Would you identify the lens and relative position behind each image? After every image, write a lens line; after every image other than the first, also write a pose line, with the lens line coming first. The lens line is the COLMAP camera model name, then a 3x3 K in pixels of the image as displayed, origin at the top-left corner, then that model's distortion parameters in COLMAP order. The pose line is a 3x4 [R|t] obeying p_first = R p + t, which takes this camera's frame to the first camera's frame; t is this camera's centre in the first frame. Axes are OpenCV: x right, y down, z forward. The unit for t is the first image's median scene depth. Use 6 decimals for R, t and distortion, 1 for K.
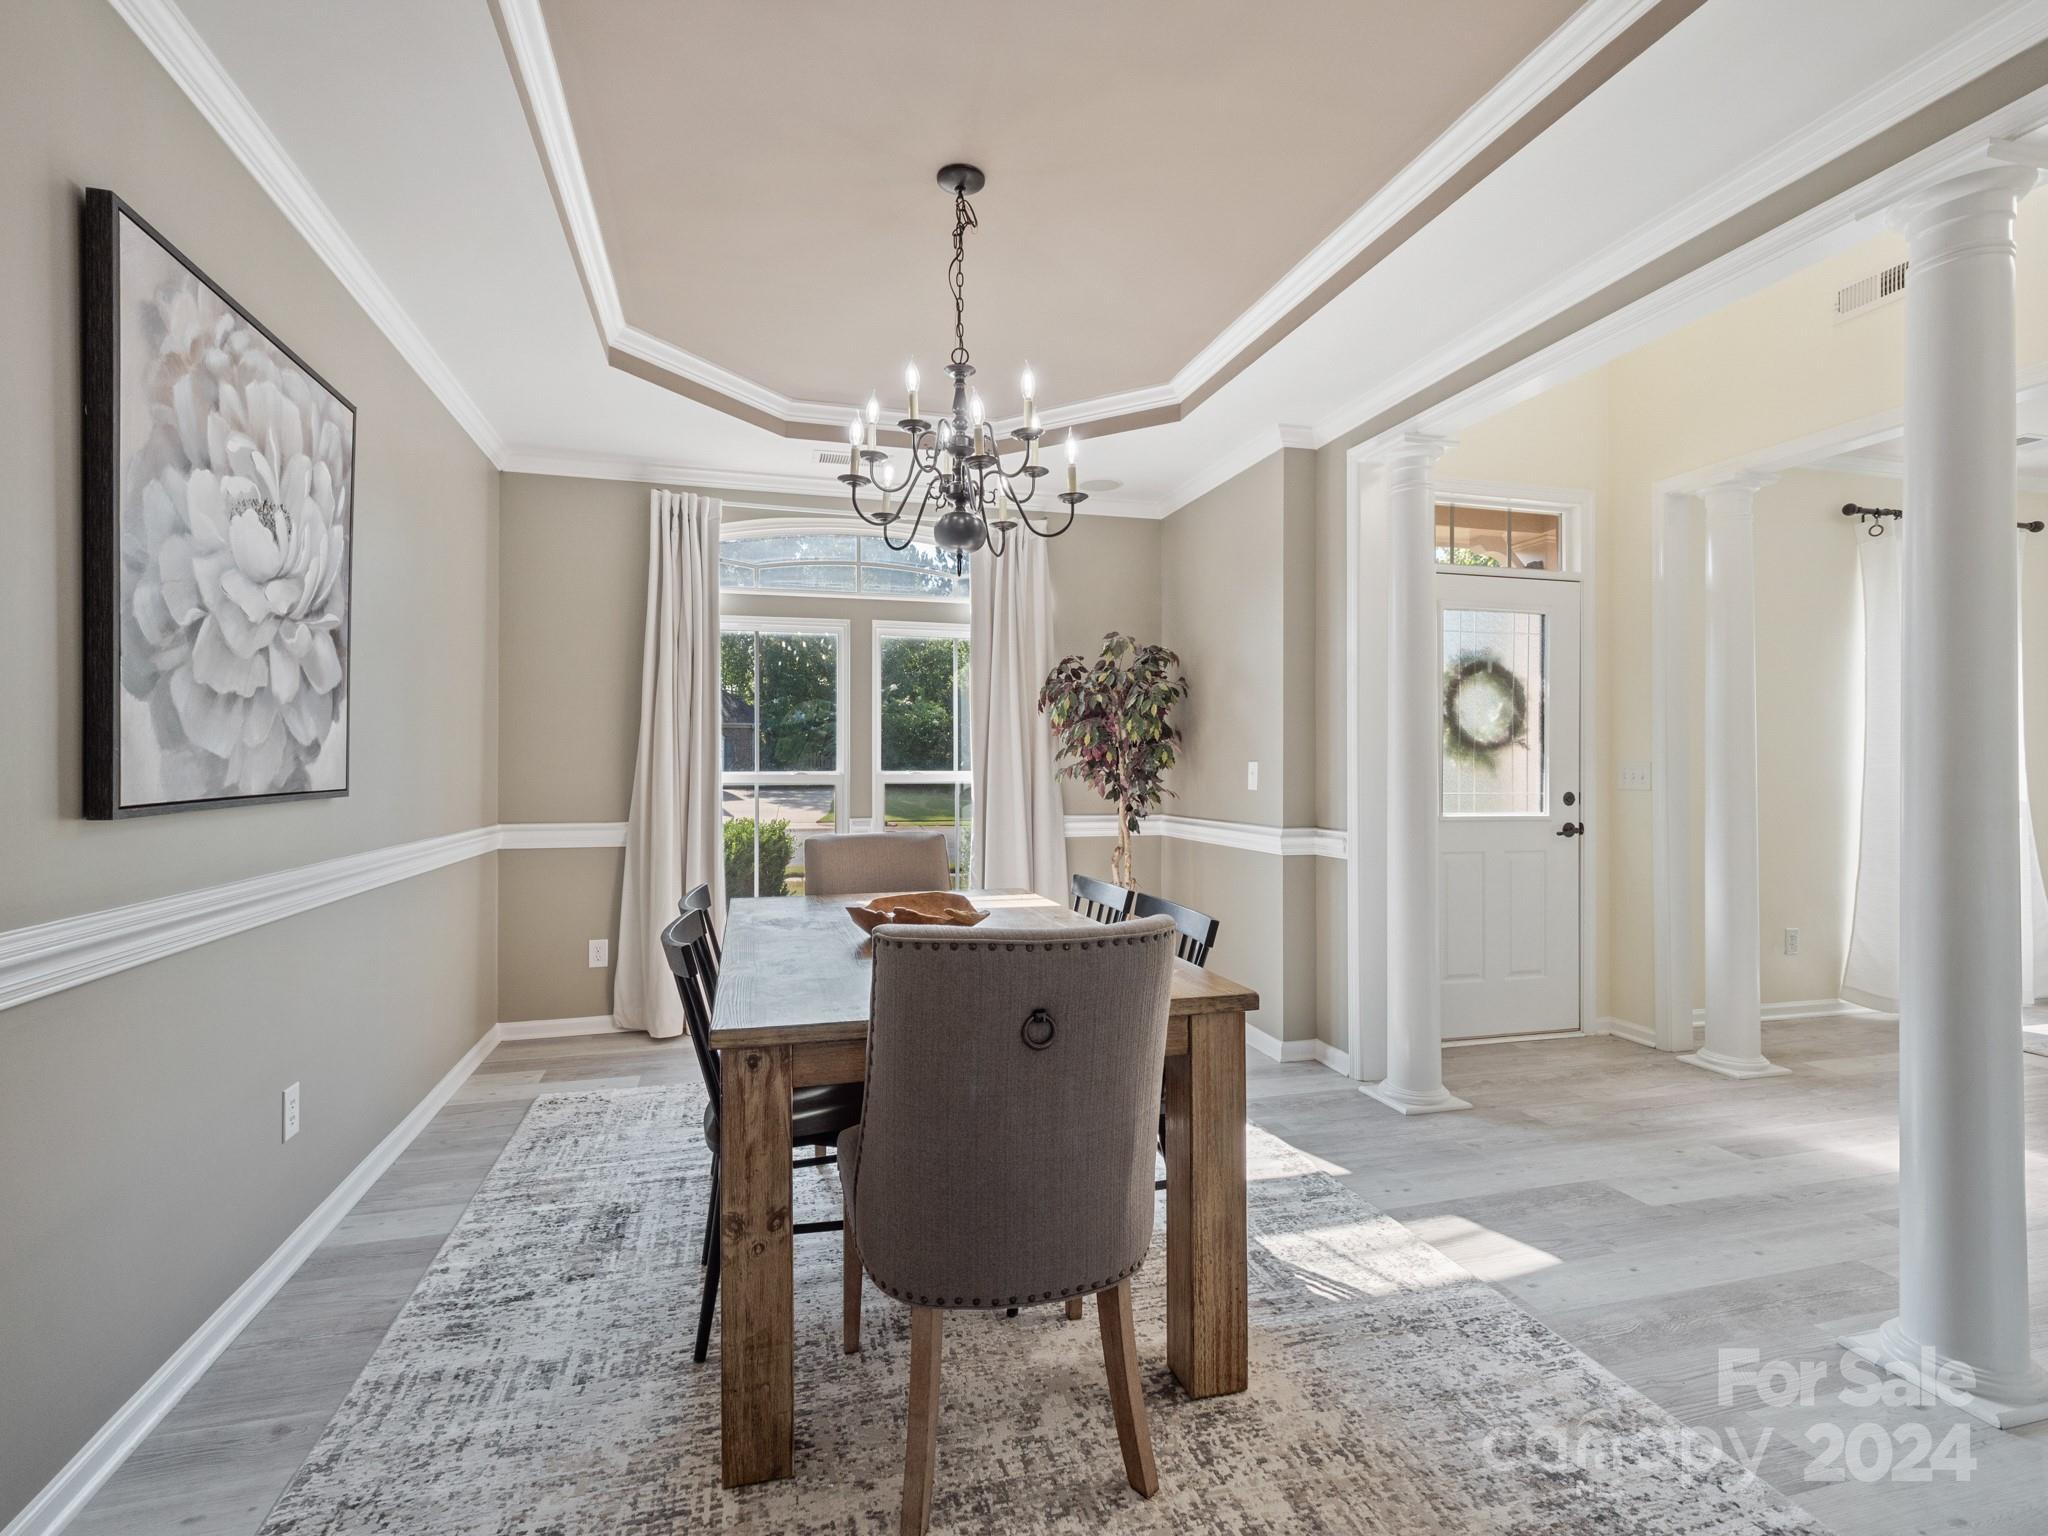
lens RADIAL K [[962.8, 0, 1024.0], [0, 962.8, 768.0], [0, 0, 1]] dist [0.001597, -0.000092]
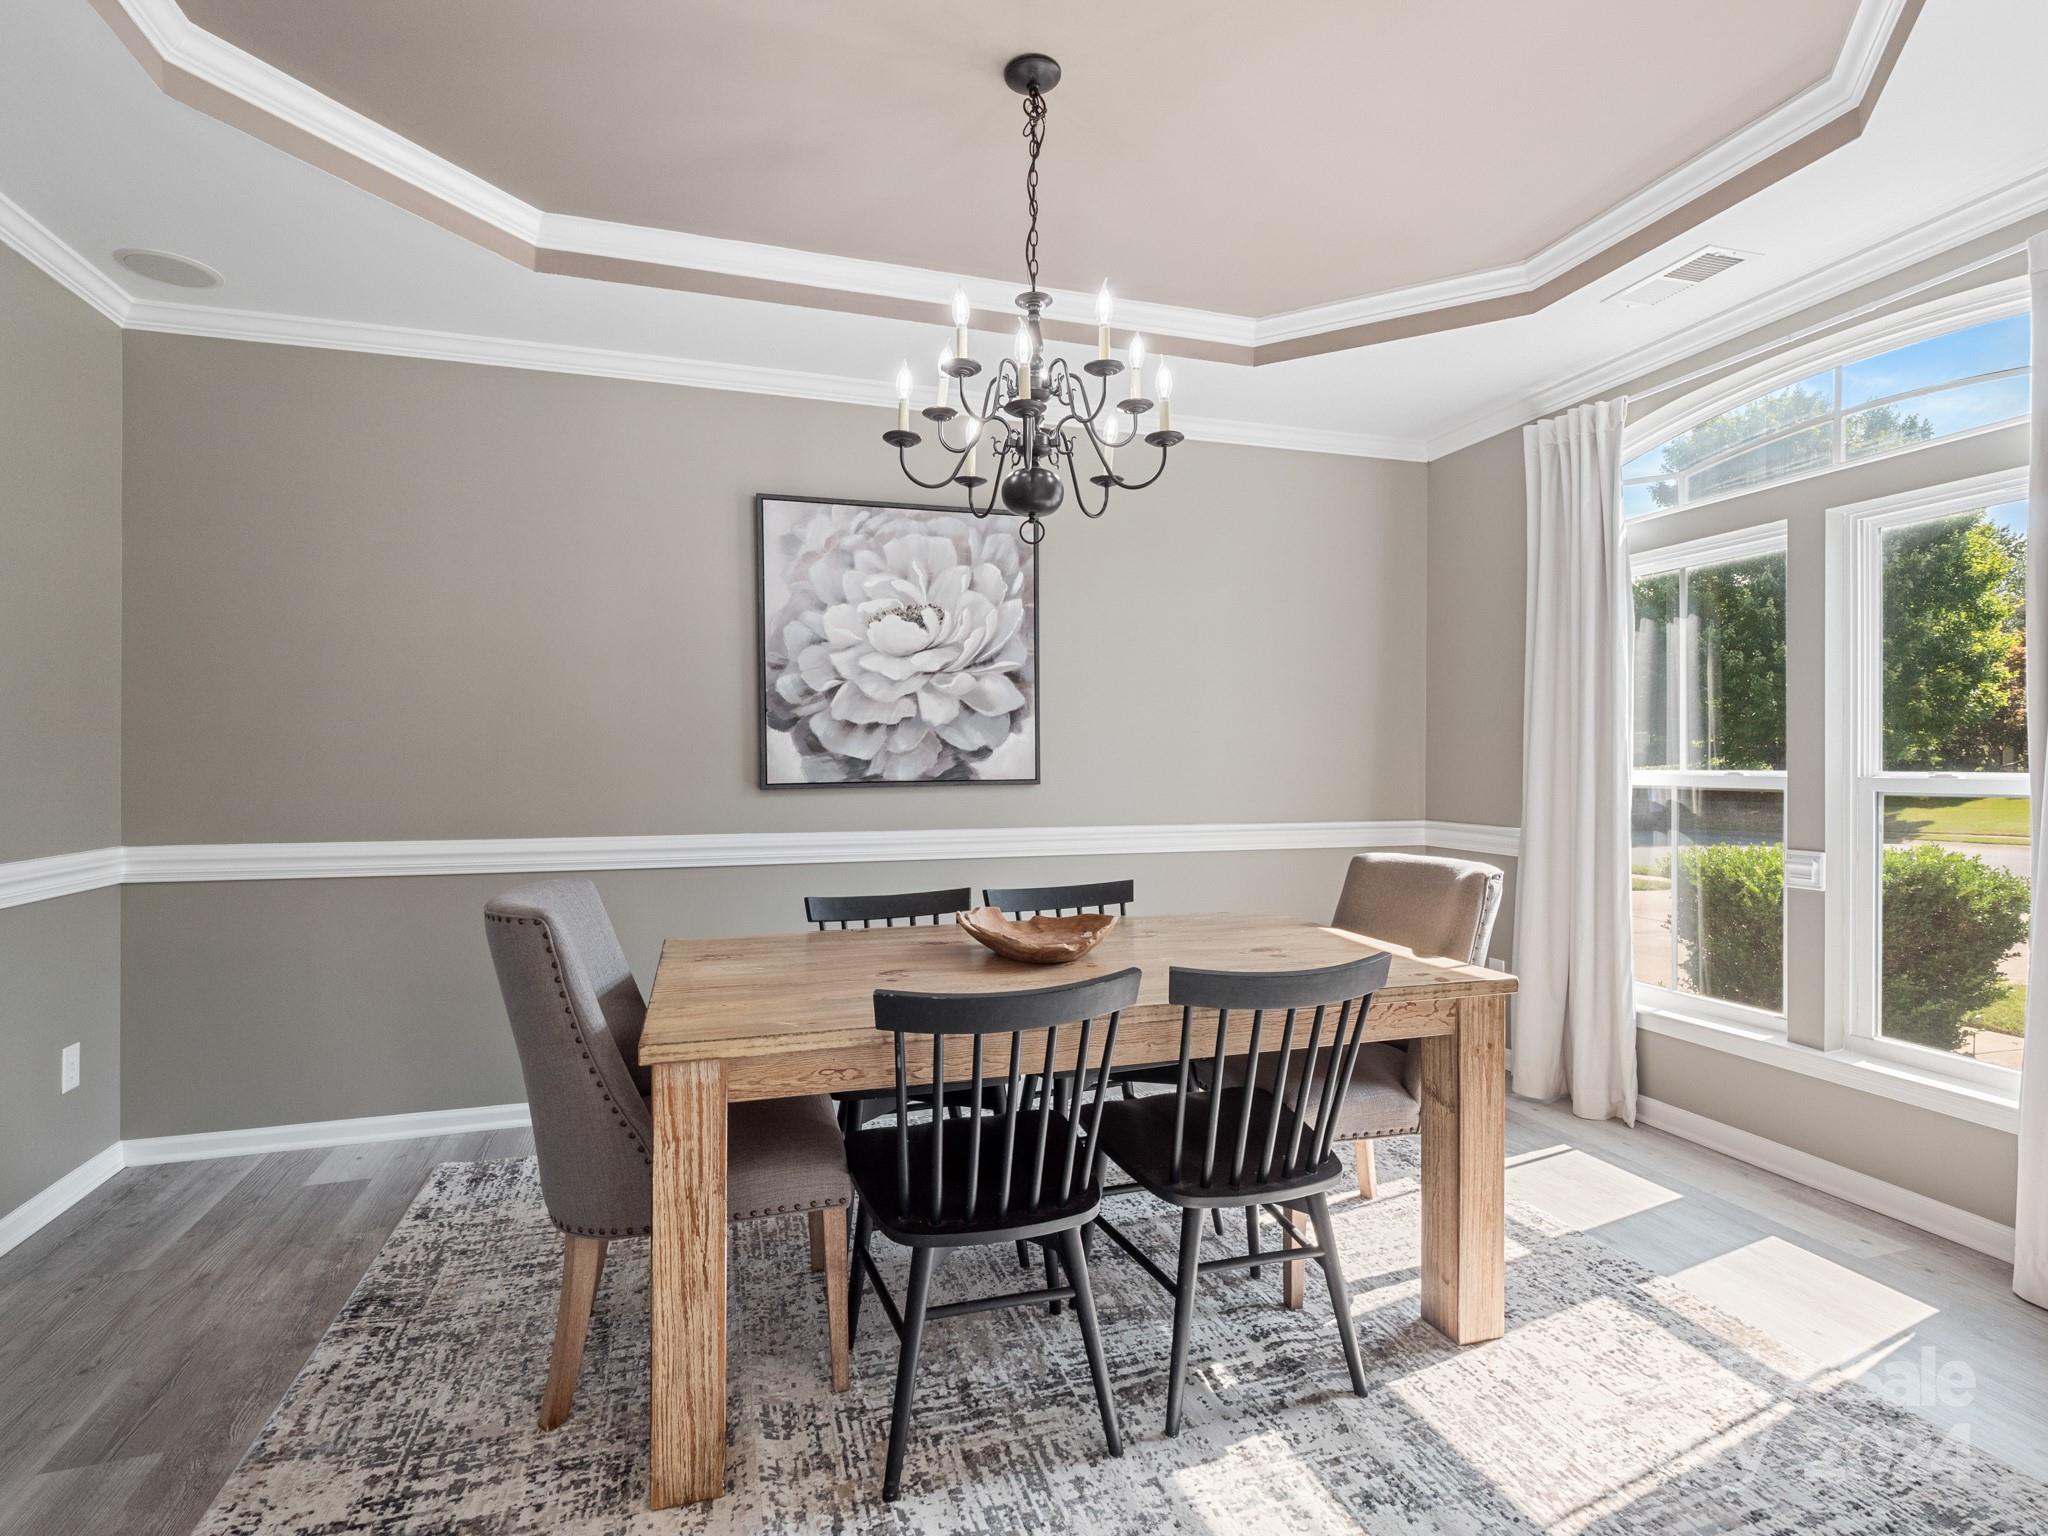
lens RADIAL K [[1031.2, 0, 1024.0], [0, 1031.2, 768.0], [0, 0, 1]] dist [0.035324, -0.000166]
pose [[0.033550, 0.007858, -0.999406, 1.031857], [-0.000044, 0.999969, 0.007861, -0.009291], [0.999437, -0.000220, 0.033549, 1.151390]]
